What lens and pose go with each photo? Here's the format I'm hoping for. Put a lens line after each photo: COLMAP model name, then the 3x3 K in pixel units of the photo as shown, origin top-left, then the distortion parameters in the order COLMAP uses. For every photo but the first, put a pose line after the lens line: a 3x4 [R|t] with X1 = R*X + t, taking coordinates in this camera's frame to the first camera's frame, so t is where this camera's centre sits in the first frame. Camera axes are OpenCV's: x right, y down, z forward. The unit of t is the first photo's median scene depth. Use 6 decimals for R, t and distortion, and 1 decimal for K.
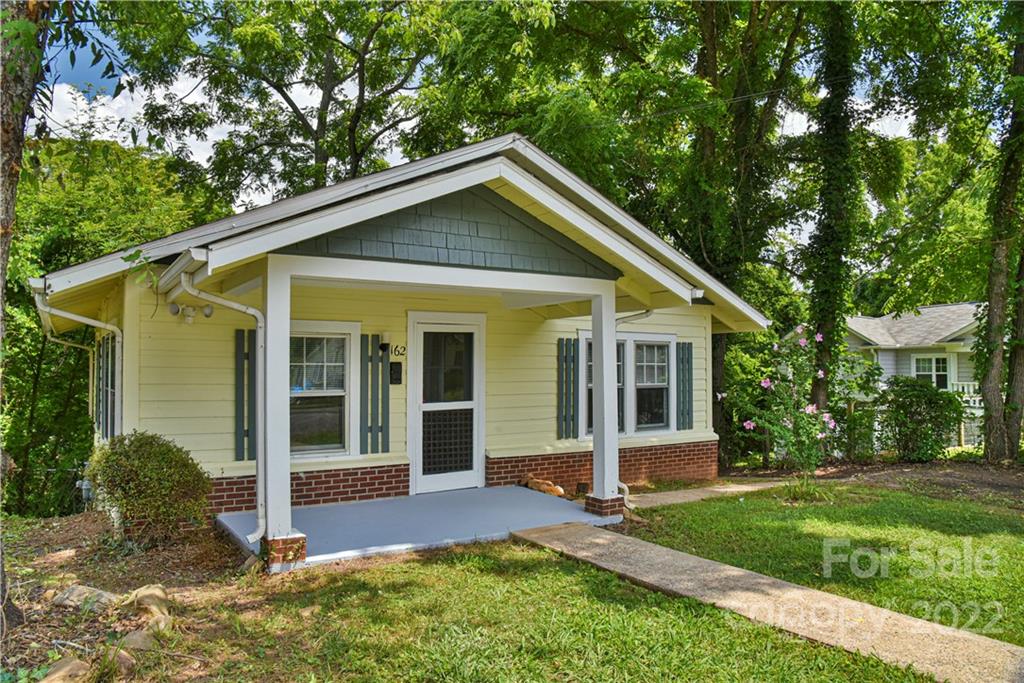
lens RADIAL K [[695.0, 0, 506.3], [0, 695.0, 345.0], [0, 0, 1]] dist [-0.006793, 0.002725]
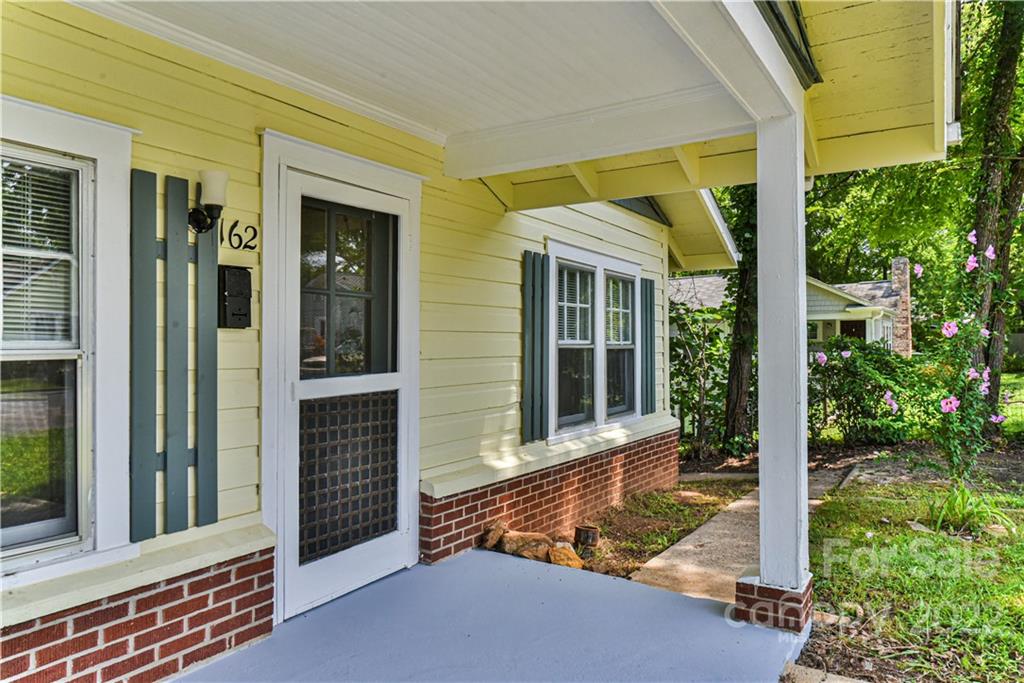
lens RADIAL K [[695.0, 0, 511.4], [0, 695.0, 343.5], [0, 0, 1]] dist [-0.006793, 0.002725]
pose [[0.902489, 0.004669, 0.430687, -0.182456], [-0.021819, 0.999153, 0.034889, 0.048492], [-0.430159, -0.040883, 0.901827, 0.614747]]
